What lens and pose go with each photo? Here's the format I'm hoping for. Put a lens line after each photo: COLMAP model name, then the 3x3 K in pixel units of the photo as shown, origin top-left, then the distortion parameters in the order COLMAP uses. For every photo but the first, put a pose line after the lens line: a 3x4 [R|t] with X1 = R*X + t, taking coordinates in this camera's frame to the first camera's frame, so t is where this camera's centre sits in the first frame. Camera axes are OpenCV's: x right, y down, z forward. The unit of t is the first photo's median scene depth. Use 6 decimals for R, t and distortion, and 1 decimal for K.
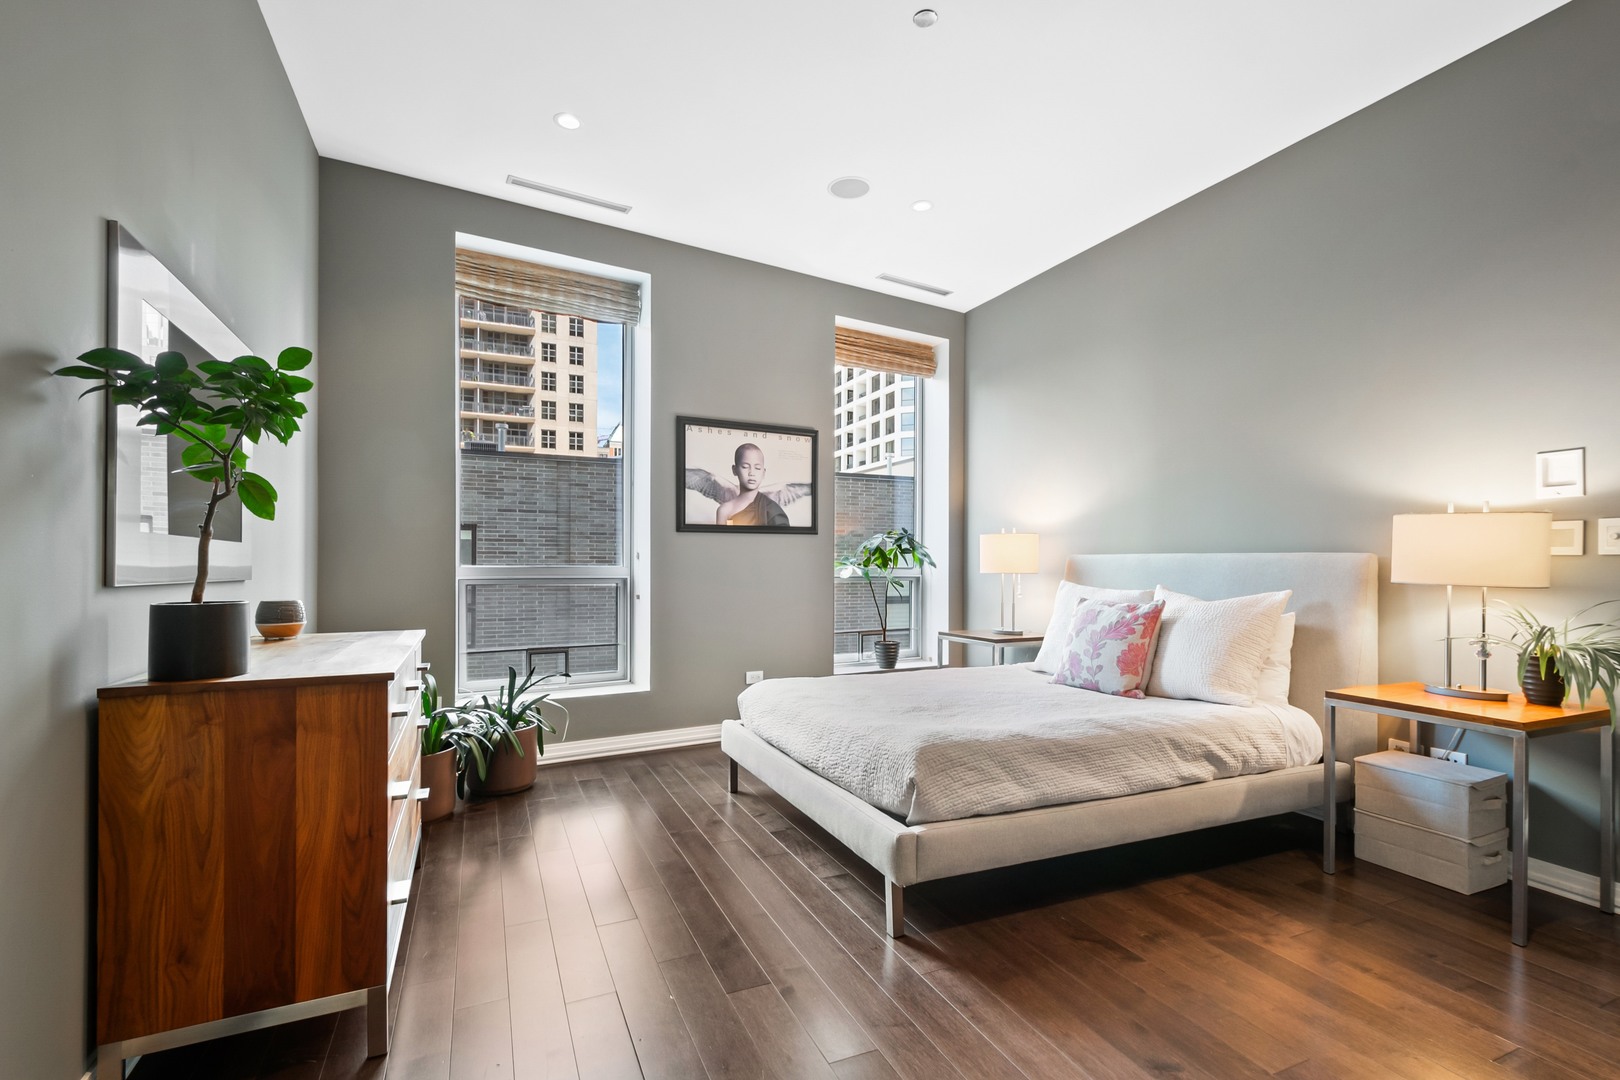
lens RADIAL K [[735.4, 0, 807.8], [0, 735.4, 552.1], [0, 0, 1]] dist [0.011621, -0.001618]
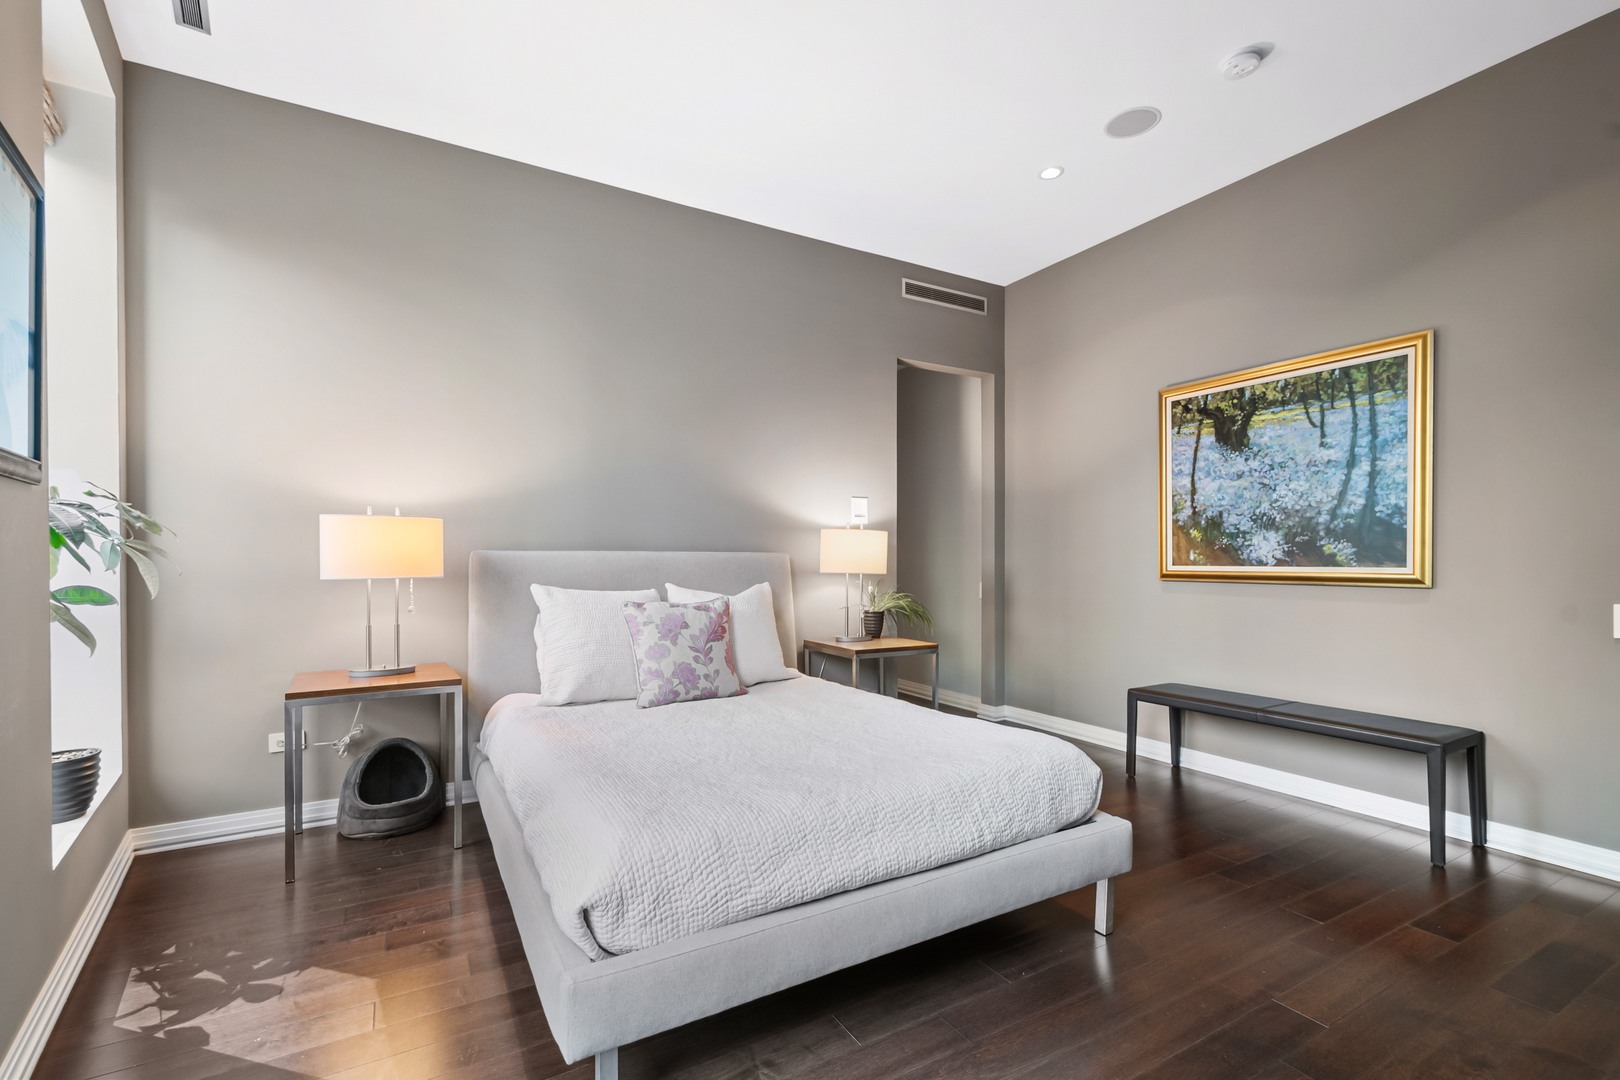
lens RADIAL K [[735.4, 0, 807.0], [0, 735.4, 550.8], [0, 0, 1]] dist [0.011621, -0.001618]
pose [[-0.086295, 0.009752, 0.996222, -0.535071], [-0.008778, 0.999906, -0.010549, 0.011878], [-0.996231, -0.009655, -0.086202, 0.952166]]
